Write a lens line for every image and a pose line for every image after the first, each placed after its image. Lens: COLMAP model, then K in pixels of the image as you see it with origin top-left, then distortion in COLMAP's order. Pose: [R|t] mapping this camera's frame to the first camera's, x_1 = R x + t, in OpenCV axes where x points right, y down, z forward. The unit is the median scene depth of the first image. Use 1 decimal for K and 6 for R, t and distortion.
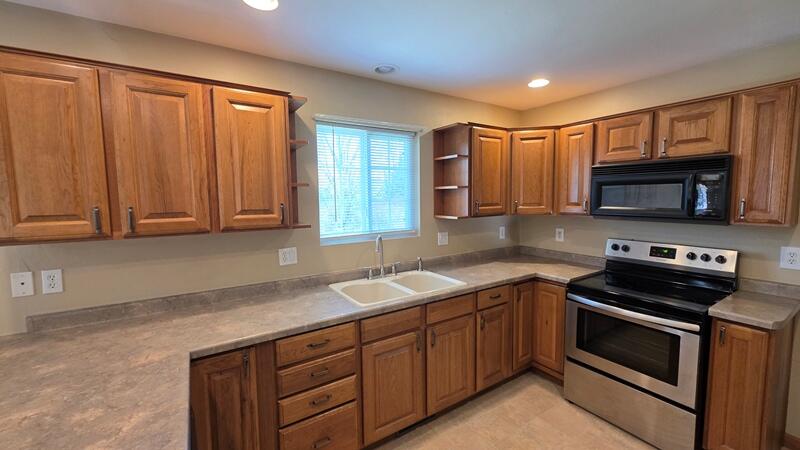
lens RADIAL K [[320.0, 0, 400.7], [0, 320.0, 222.2], [0, 0, 1]] dist [0.001533, -0.000230]
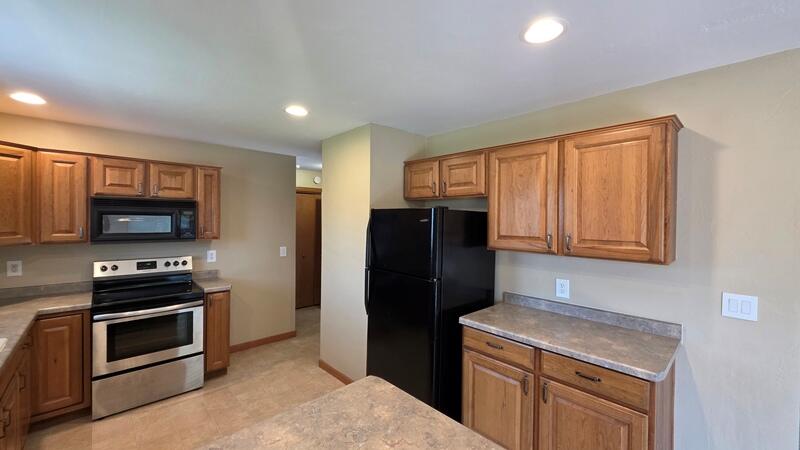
lens RADIAL K [[320.0, 0, 400.7], [0, 320.0, 222.2], [0, 0, 1]] dist [0.001533, -0.000230]
pose [[-0.175412, -0.001485, 0.984494, -0.727033], [0.070067, 0.997444, 0.013989, -0.032356], [-0.981999, 0.071434, -0.174859, 0.178392]]
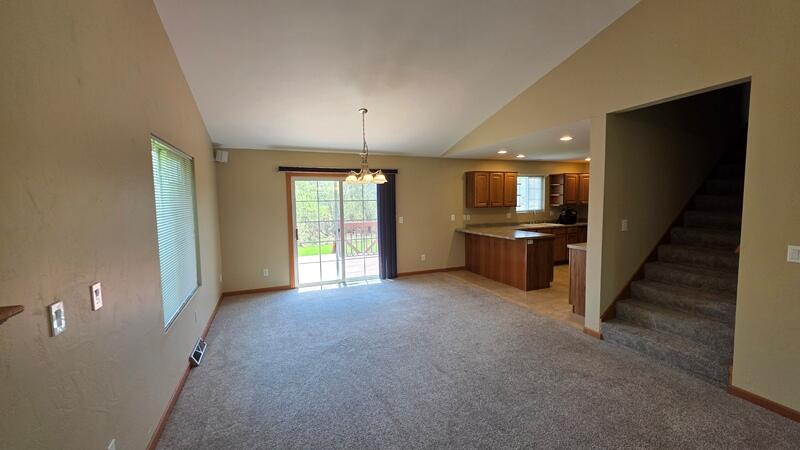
lens RADIAL K [[320.0, 0, 400.7], [0, 320.0, 222.2], [0, 0, 1]] dist [0.001533, -0.000230]
pose [[0.983026, 0.009867, -0.183202, -0.836297], [-0.009978, 0.999950, 0.000318, 0.182933], [0.183196, 0.001516, 0.983075, -2.537041]]
